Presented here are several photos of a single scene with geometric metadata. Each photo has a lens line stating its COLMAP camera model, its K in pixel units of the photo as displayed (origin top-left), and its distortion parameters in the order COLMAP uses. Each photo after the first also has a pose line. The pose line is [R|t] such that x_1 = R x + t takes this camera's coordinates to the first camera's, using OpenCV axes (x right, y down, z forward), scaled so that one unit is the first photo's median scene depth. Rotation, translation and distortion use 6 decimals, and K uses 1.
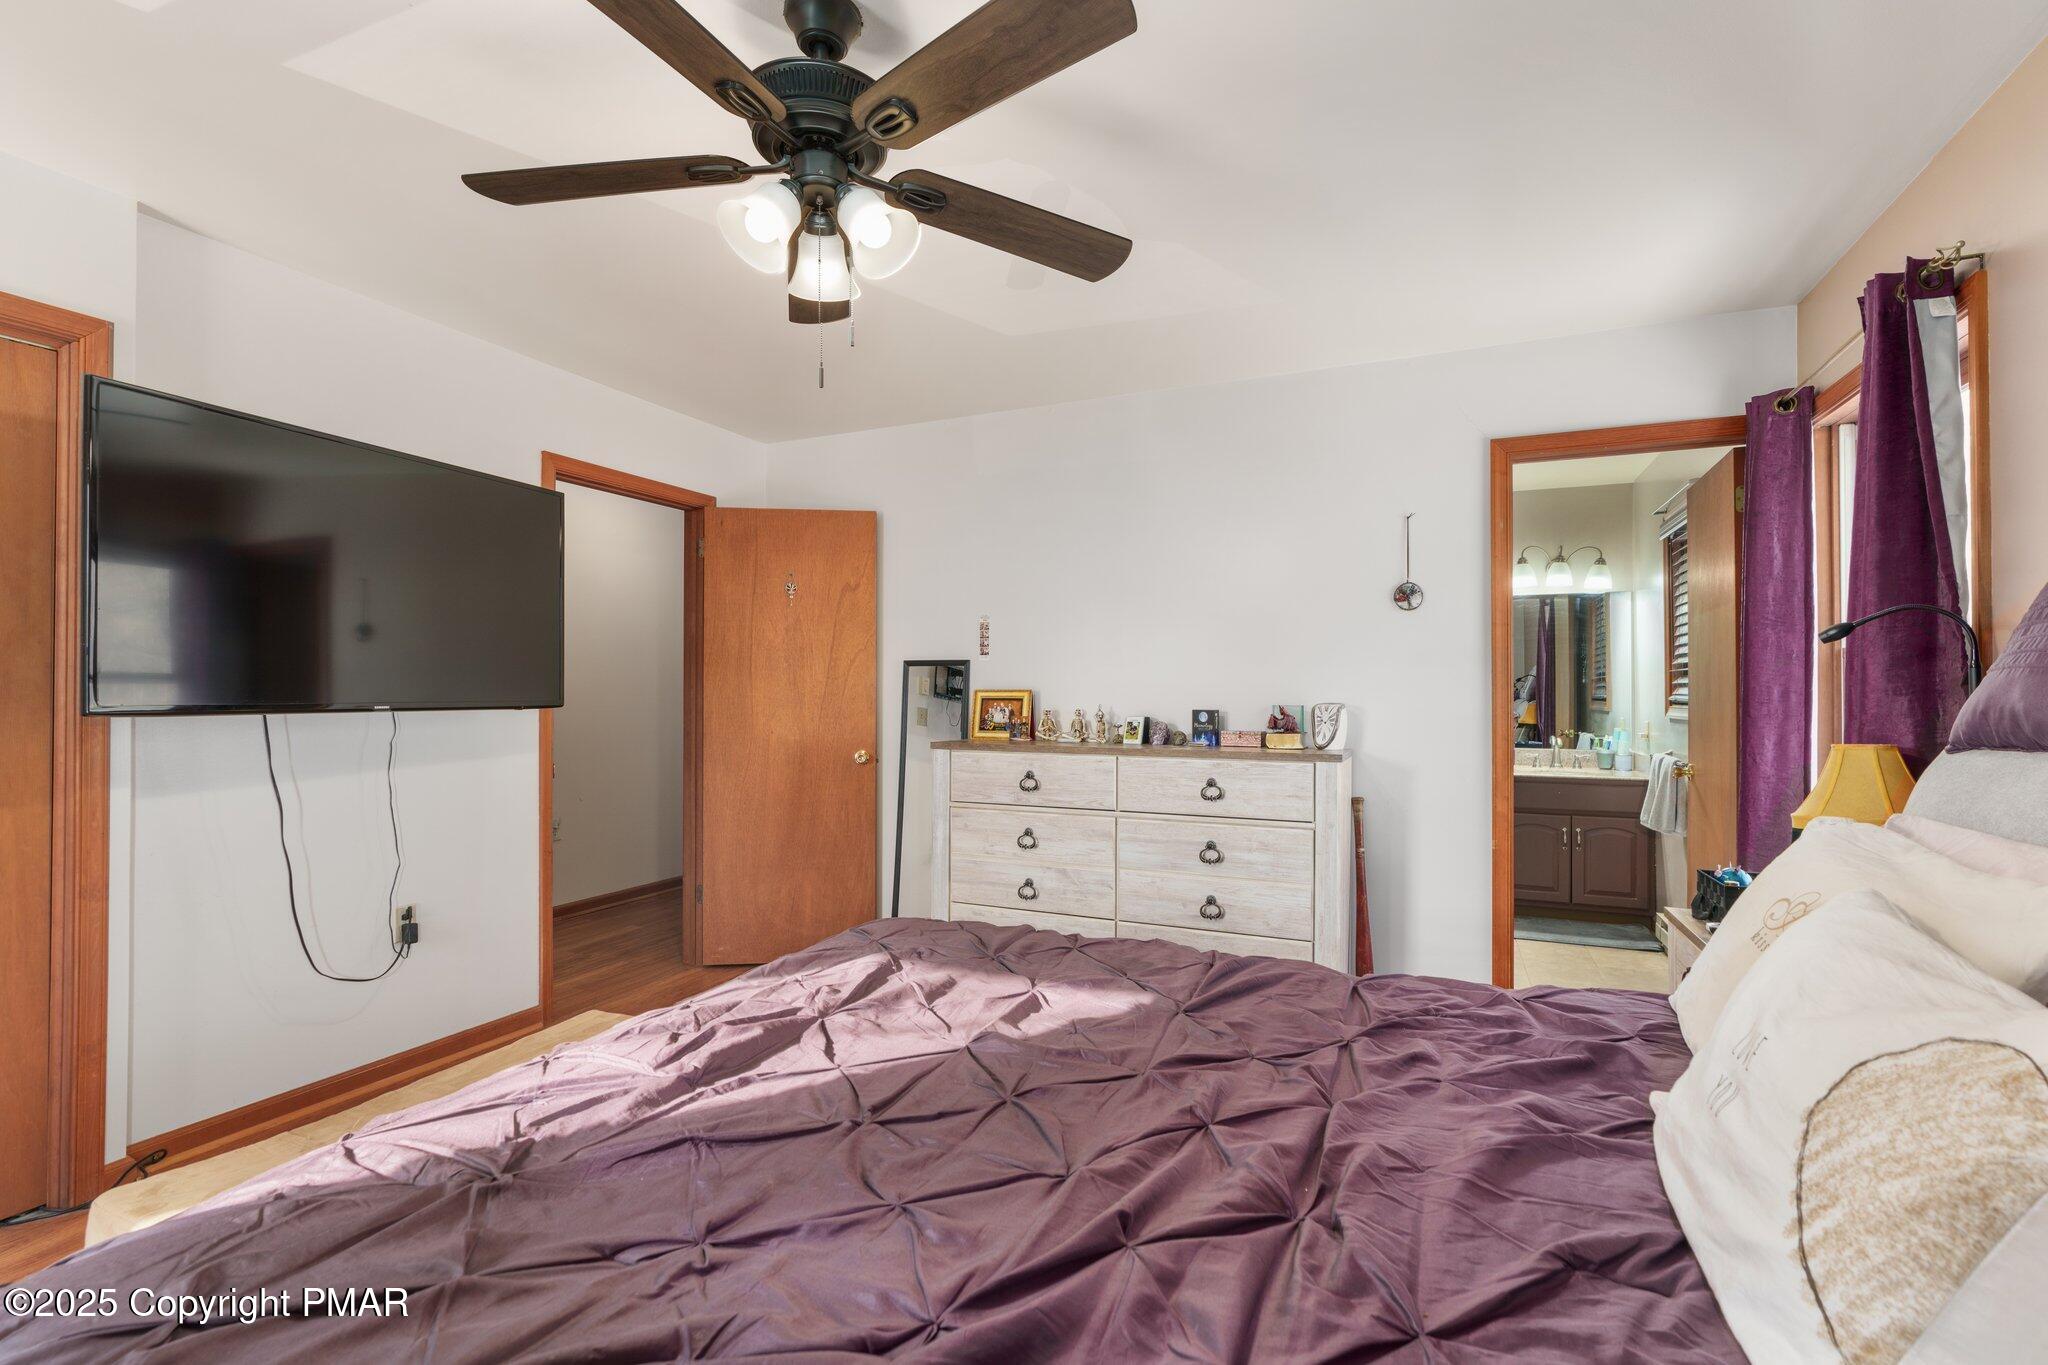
lens RADIAL K [[923.7, 0, 1018.4], [0, 923.7, 679.9], [0, 0, 1]] dist [-0.002437, 0.000292]
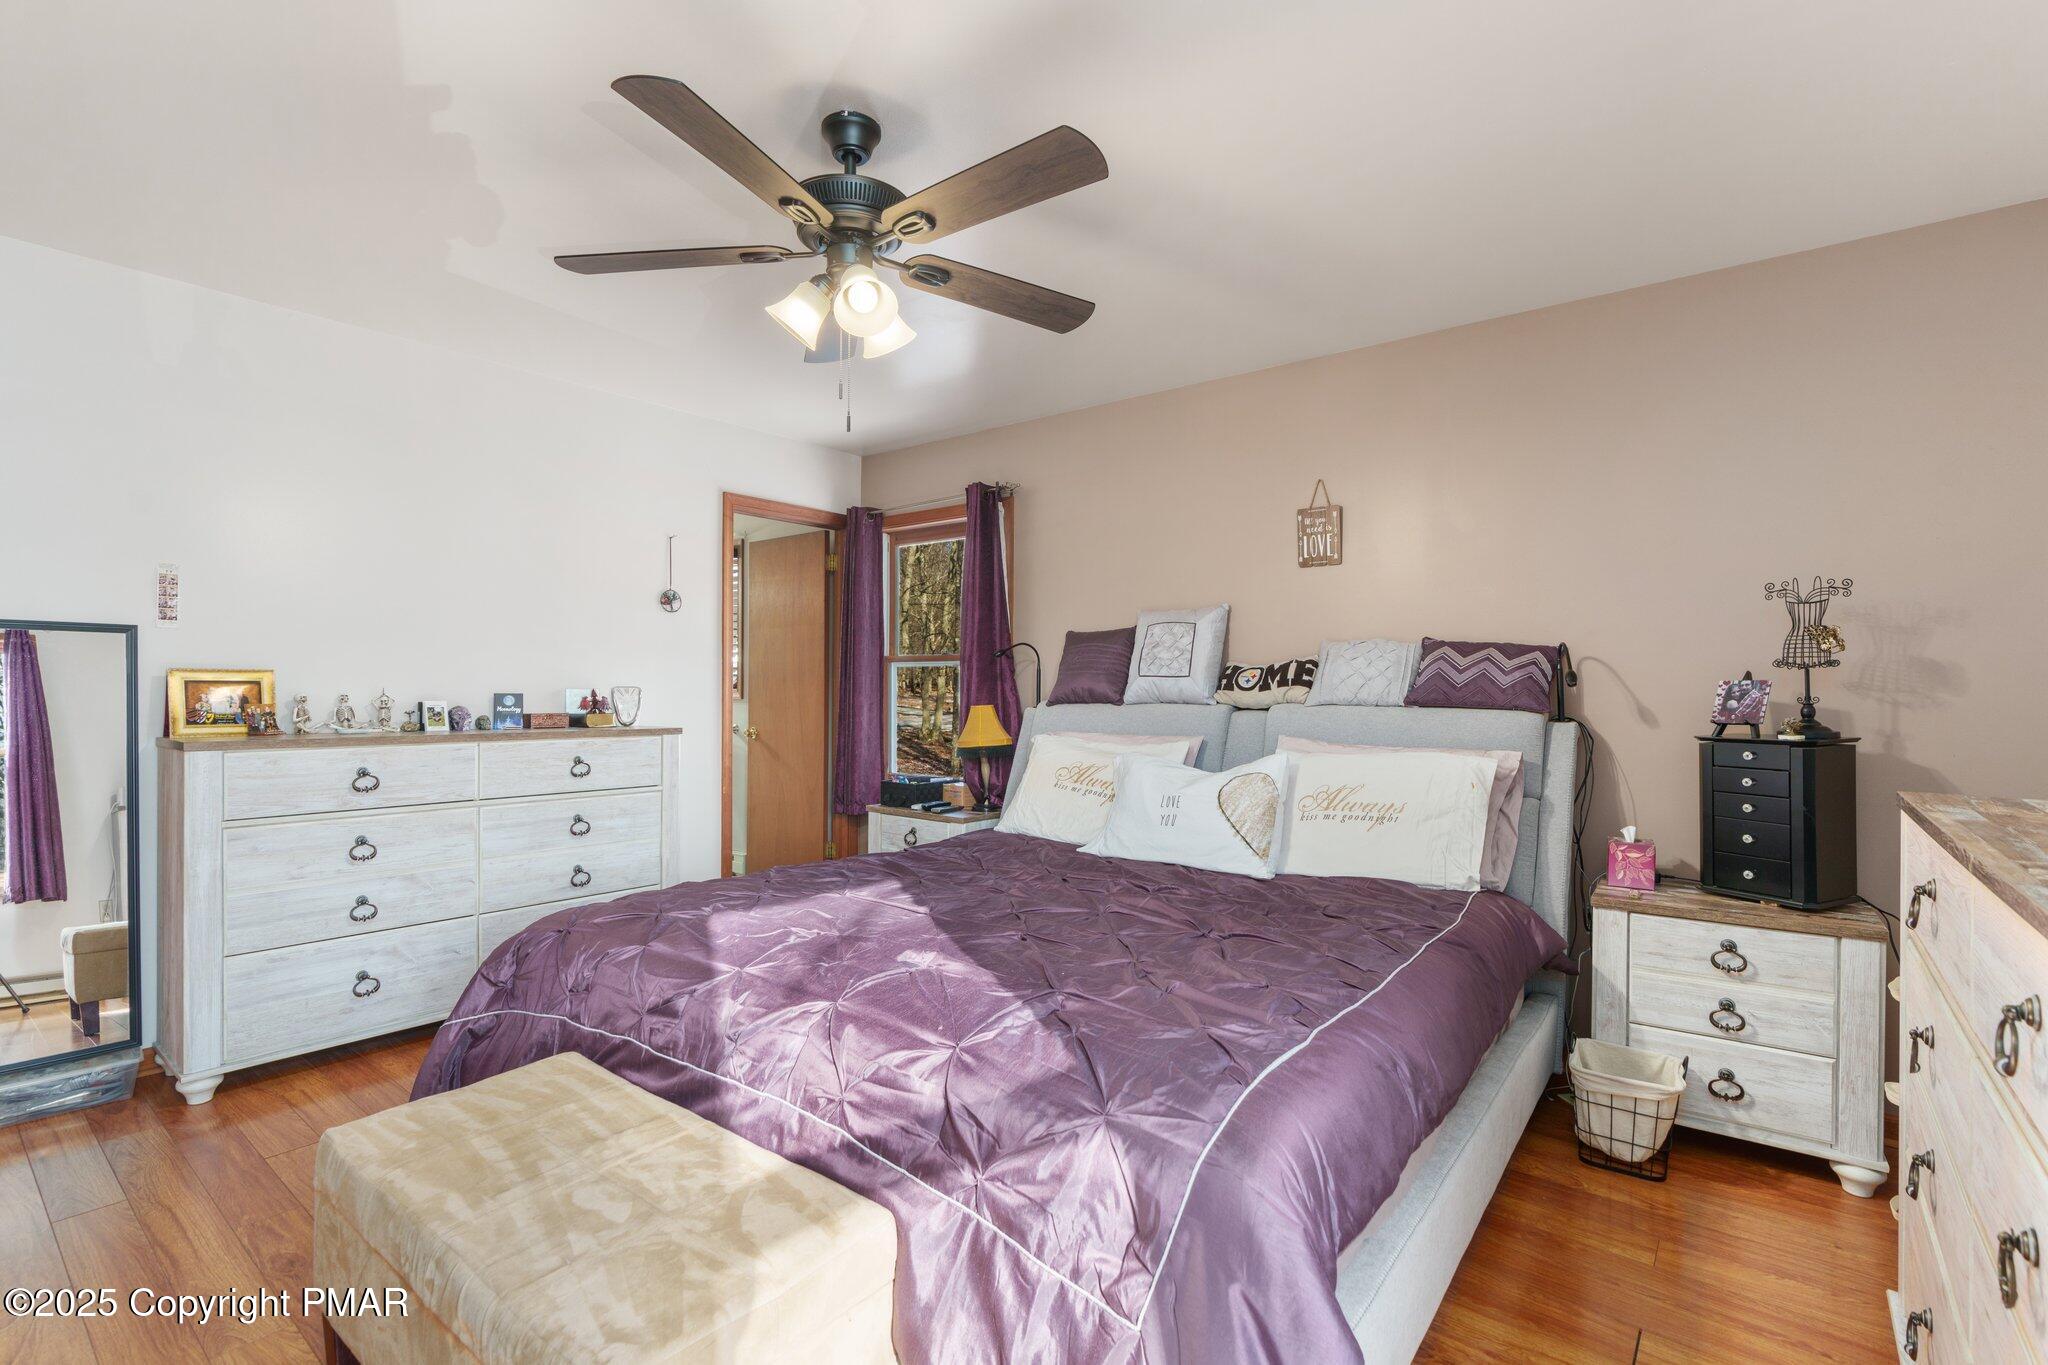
lens RADIAL K [[951.8, 0, 1024.0], [0, 951.8, 682.5], [0, 0, 1]] dist [-0.000015, 0.000037]
pose [[0.248703, 0.003841, 0.968572, -0.698334], [-0.020925, 0.999780, 0.001408, 0.007710], [-0.968354, -0.020617, 0.248729, 0.212788]]
